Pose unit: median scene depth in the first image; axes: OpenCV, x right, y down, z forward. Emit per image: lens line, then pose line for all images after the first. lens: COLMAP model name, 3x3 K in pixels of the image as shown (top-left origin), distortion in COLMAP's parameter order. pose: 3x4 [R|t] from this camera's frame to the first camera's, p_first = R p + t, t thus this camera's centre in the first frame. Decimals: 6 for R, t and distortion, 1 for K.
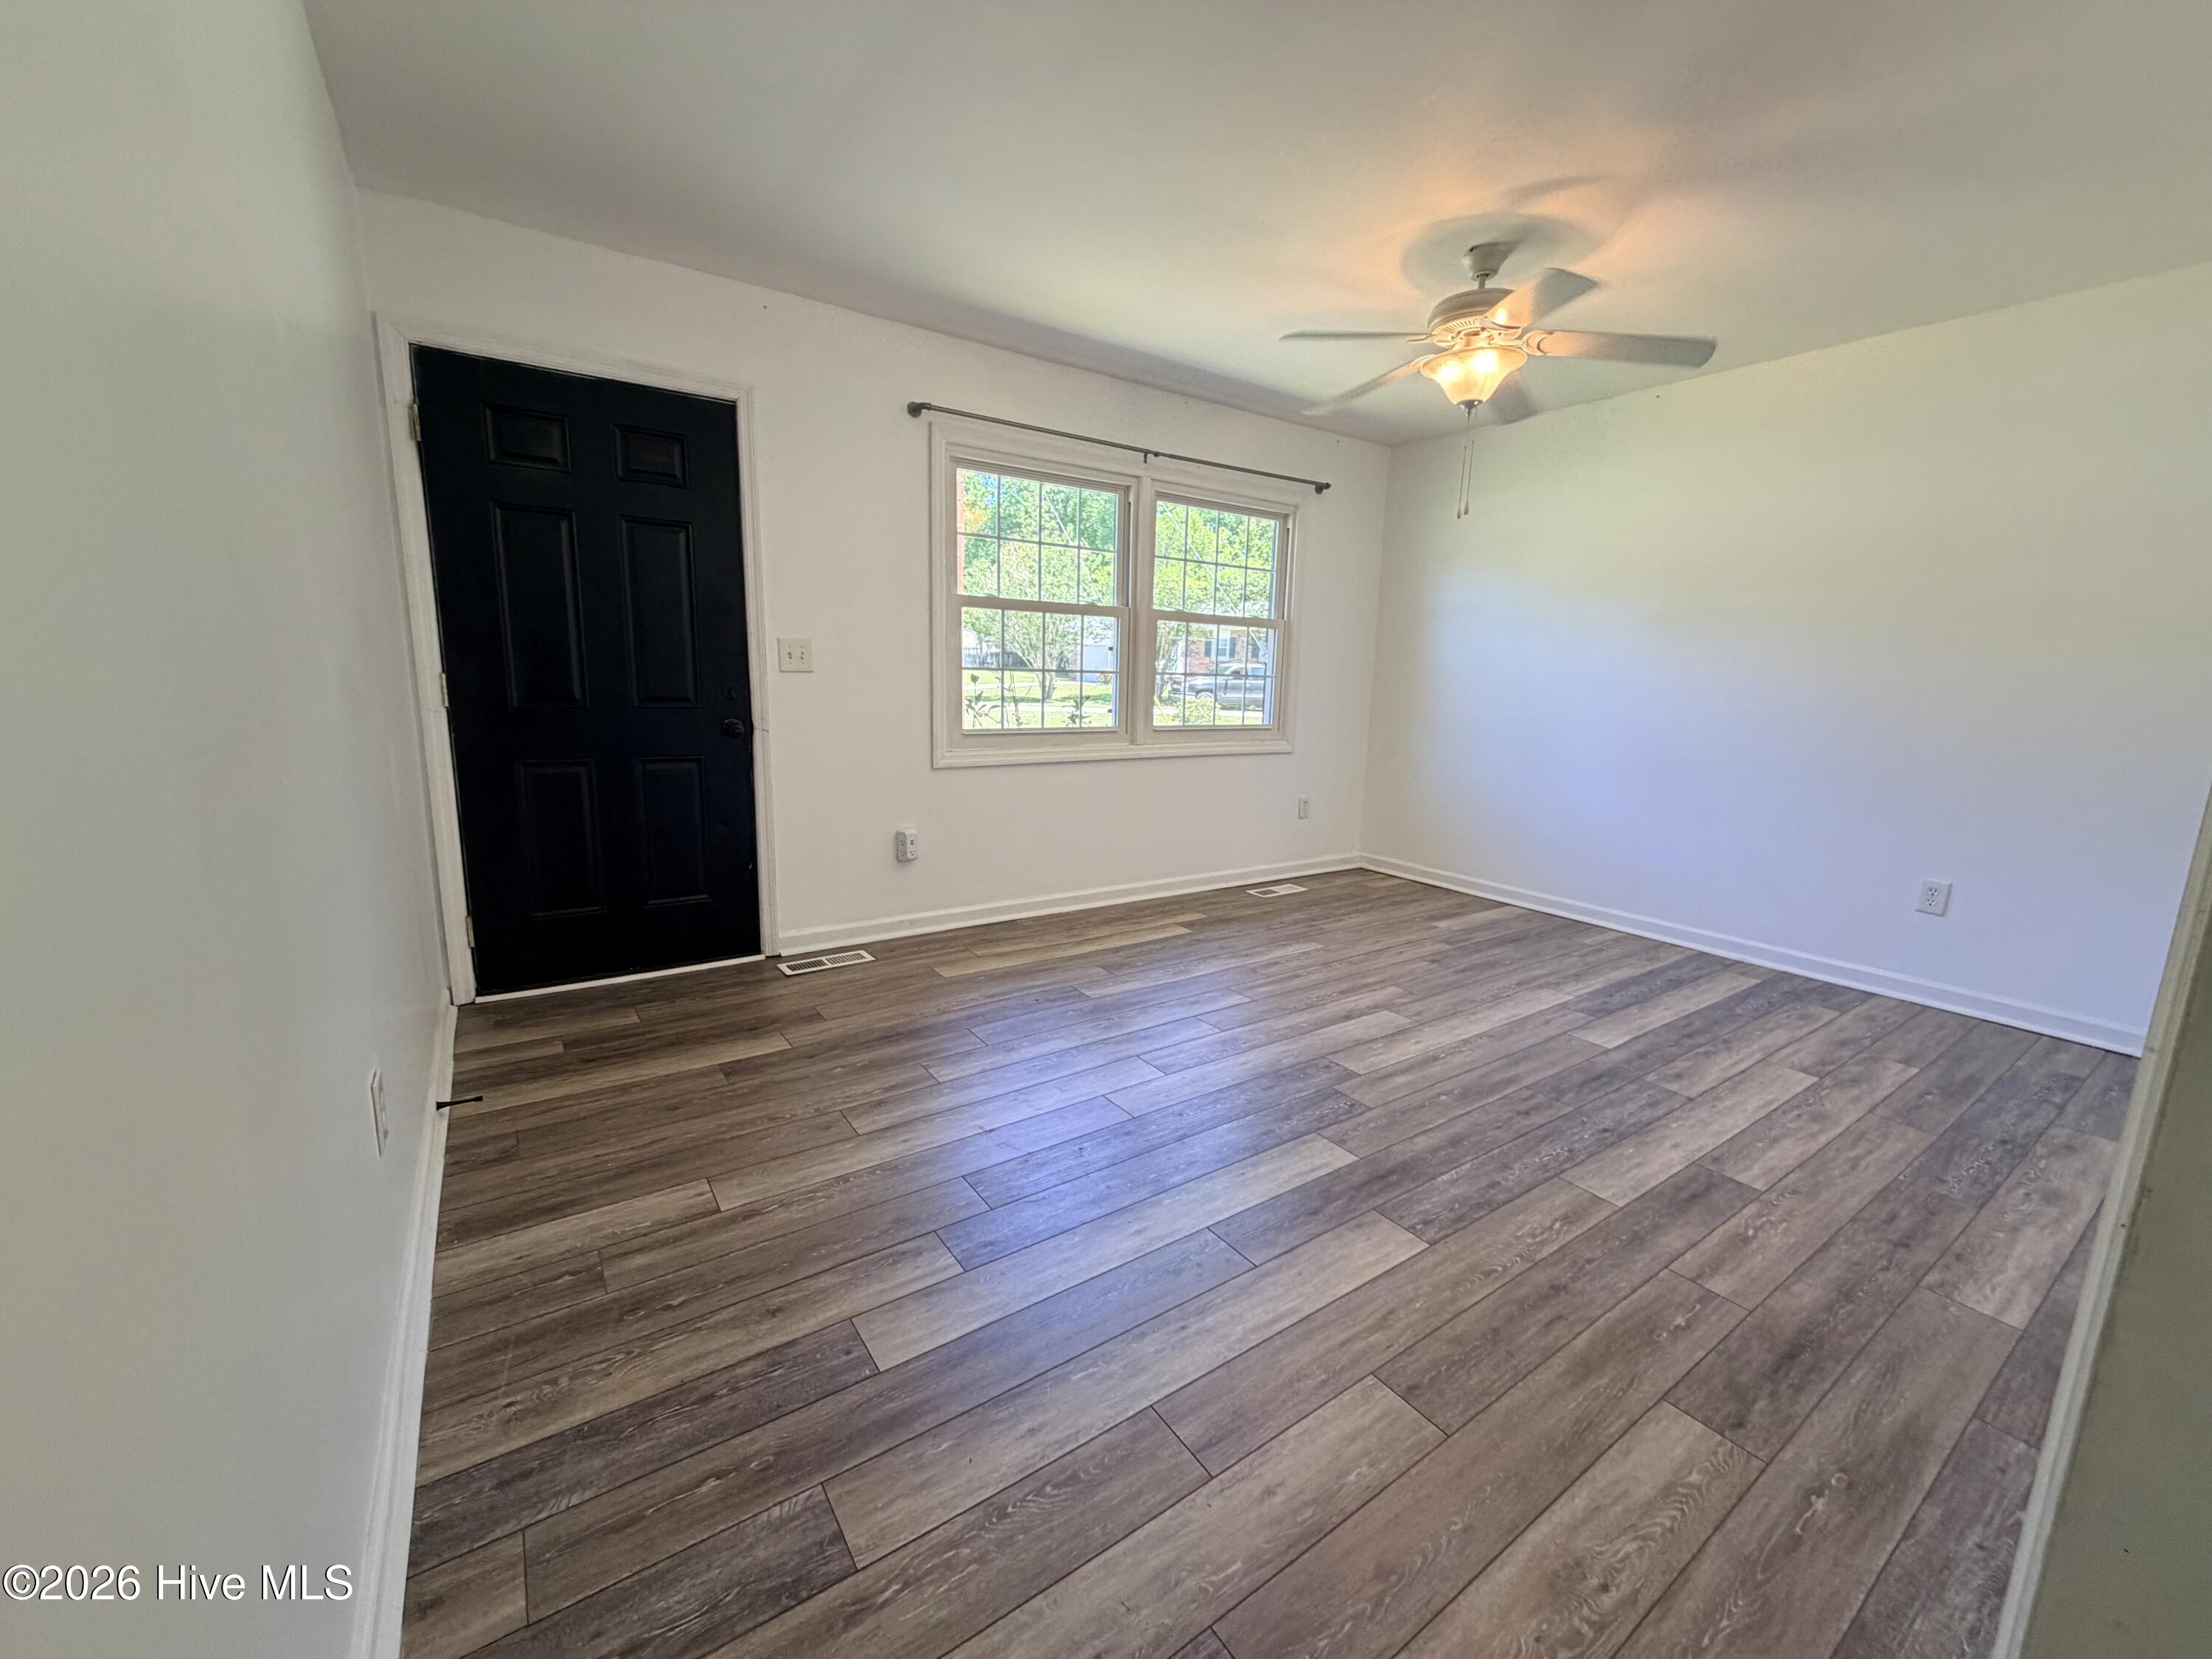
lens RADIAL K [[881.7, 0, 1101.4], [0, 881.7, 836.6], [0, 0, 1]] dist [-0.000508, -0.000191]
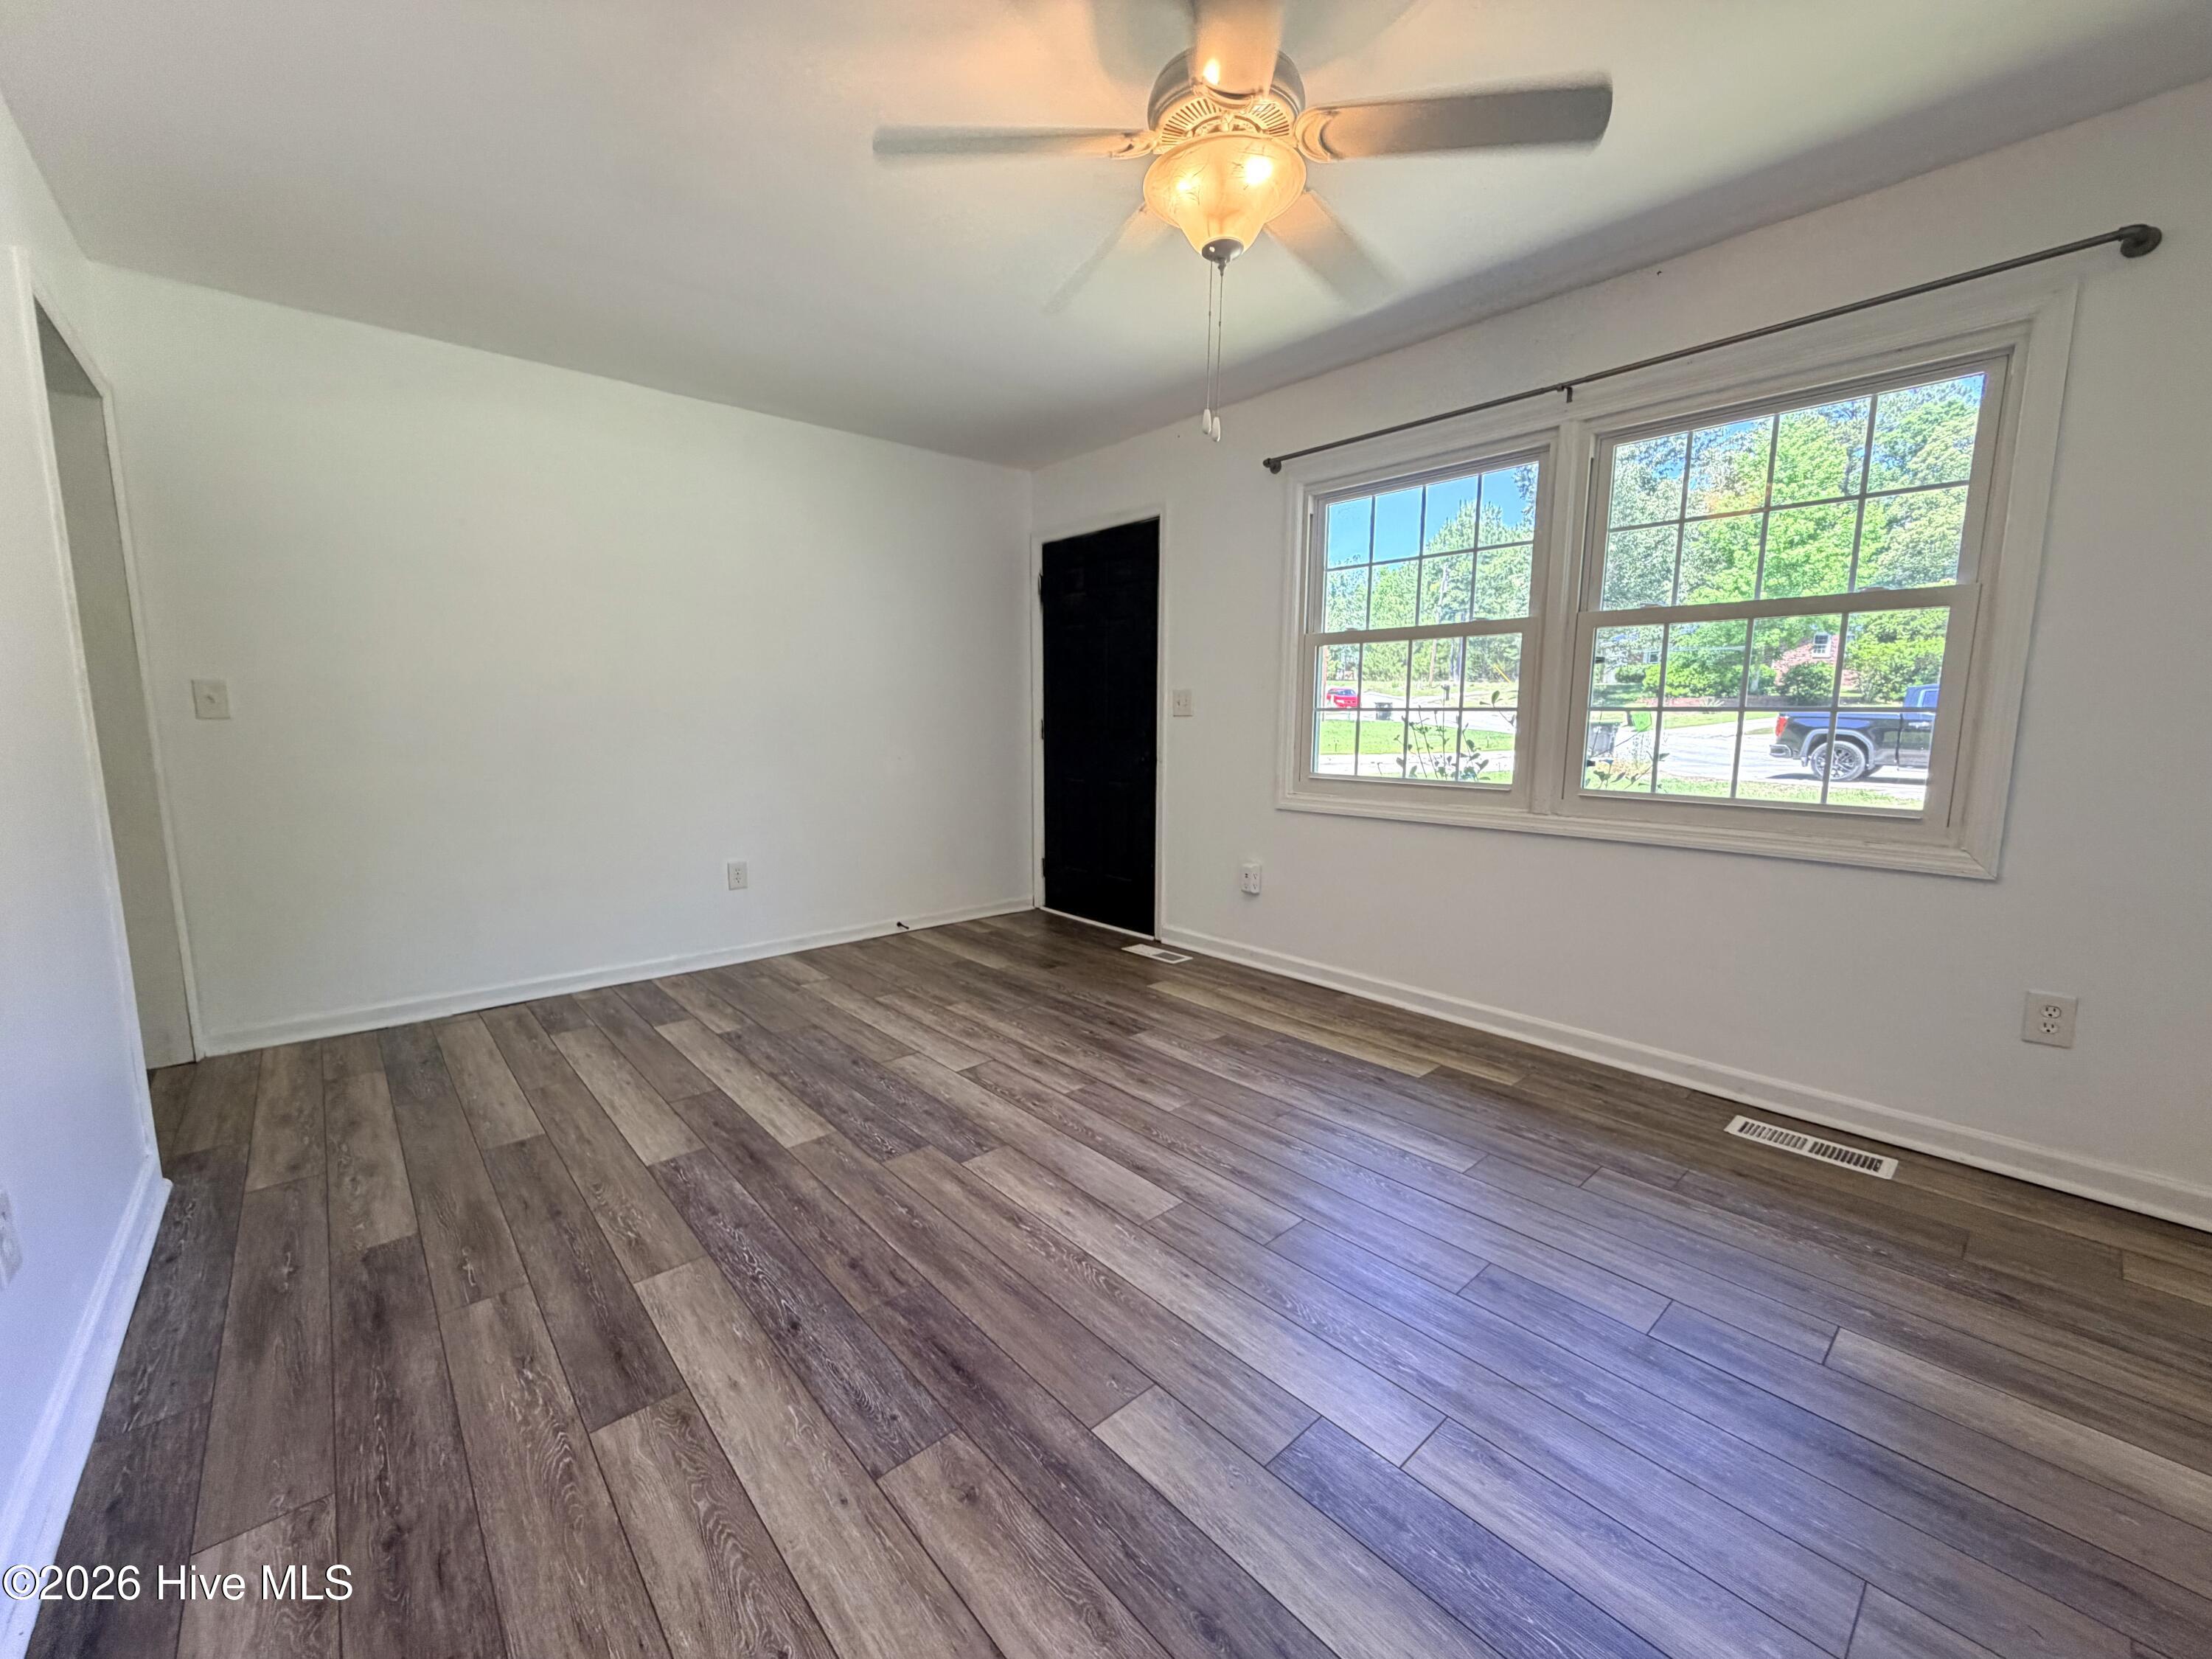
lens RADIAL K [[881.7, 0, 1101.4], [0, 881.7, 836.6], [0, 0, 1]] dist [-0.000508, -0.000191]
pose [[0.121866, 0.111682, -0.986243, 1.047310], [-0.182933, 0.979154, 0.088275, -0.131916], [0.975543, 0.169658, 0.139756, 0.895845]]
